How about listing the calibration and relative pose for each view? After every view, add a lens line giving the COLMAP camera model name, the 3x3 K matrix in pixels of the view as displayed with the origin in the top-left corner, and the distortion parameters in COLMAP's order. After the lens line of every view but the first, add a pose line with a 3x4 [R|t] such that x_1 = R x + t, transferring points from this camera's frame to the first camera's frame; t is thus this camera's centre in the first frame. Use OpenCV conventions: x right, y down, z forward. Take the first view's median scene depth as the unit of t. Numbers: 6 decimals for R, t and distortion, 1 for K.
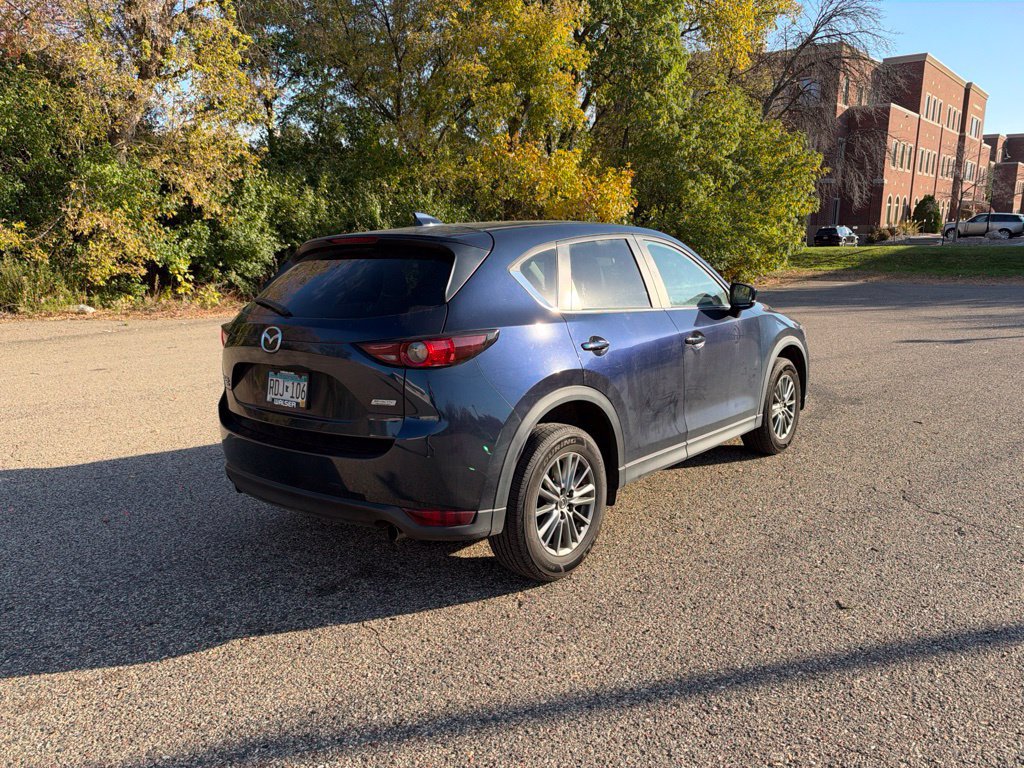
lens RADIAL K [[738.5, 0, 512.0], [0, 738.5, 384.2], [0, 0, 1]] dist [0.015977, -0.039715]
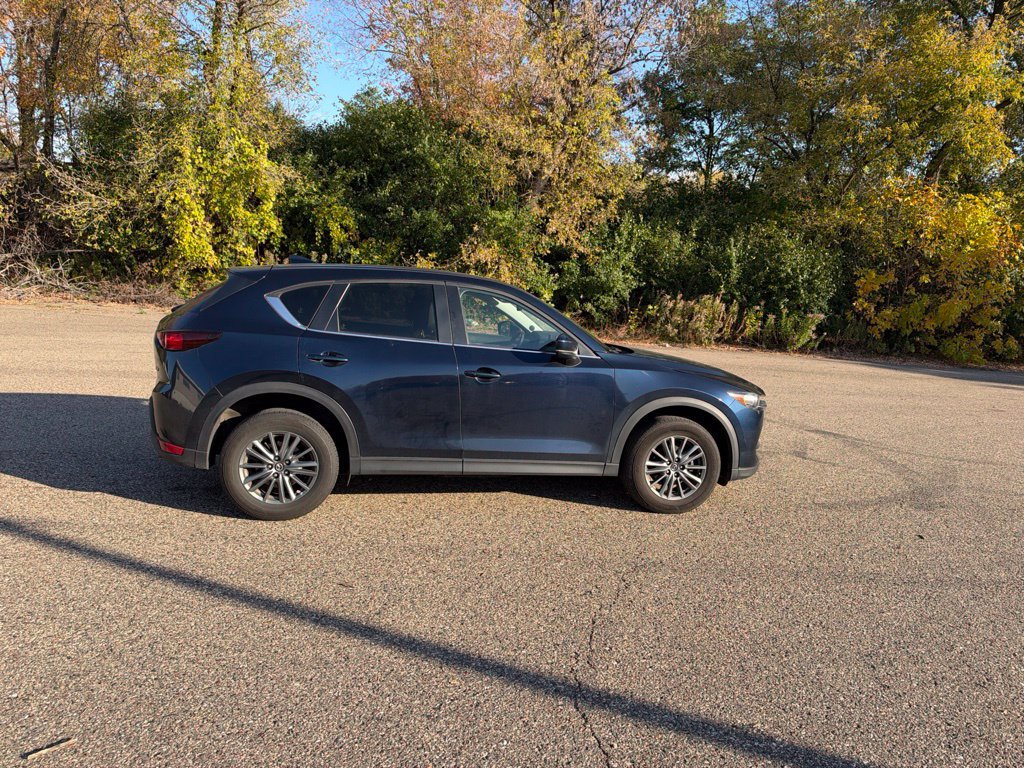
lens RADIAL K [[722.4, 0, 515.1], [0, 722.4, 389.7], [0, 0, 1]] dist [0.139197, -0.283051]
pose [[0.794025, 0.147814, -0.589640, 0.240275], [-0.173064, 0.984814, 0.013826, -0.015217], [0.582729, 0.091067, 0.807548, 0.028942]]
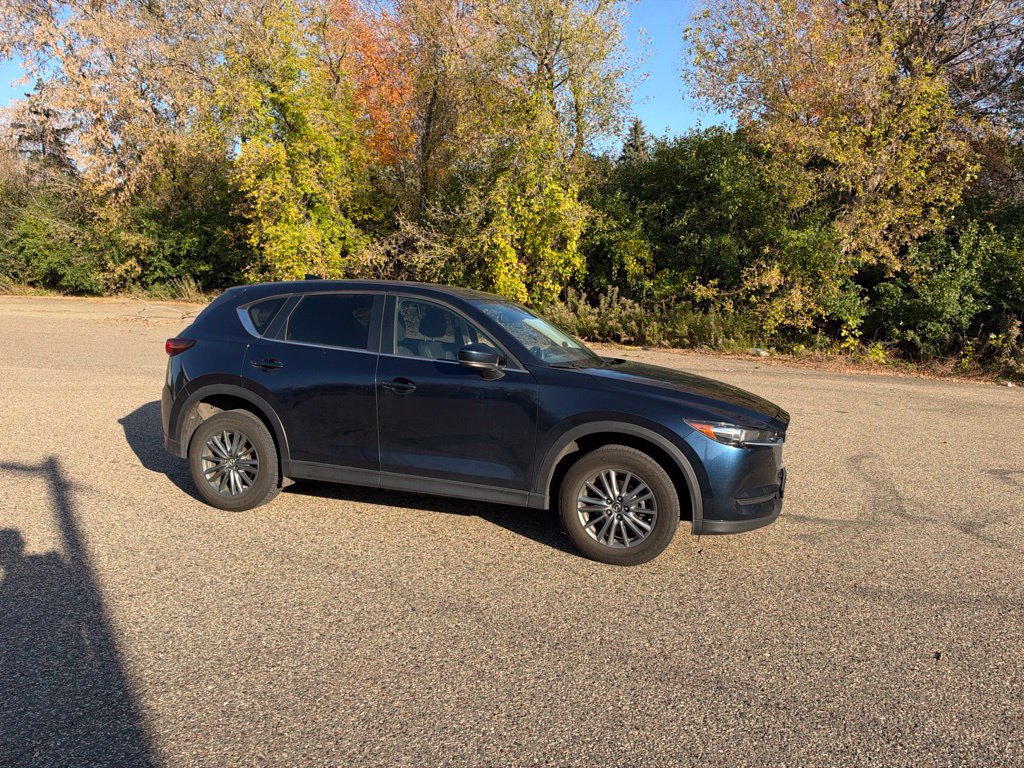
lens RADIAL K [[717.9, 0, 509.9], [0, 717.9, 387.1], [0, 0, 1]] dist [0.113985, -0.209995]
pose [[0.379069, 0.136571, -0.915235, 0.327462], [-0.199951, 0.977773, 0.063088, -0.039819], [0.903508, 0.159087, 0.397950, 0.179954]]
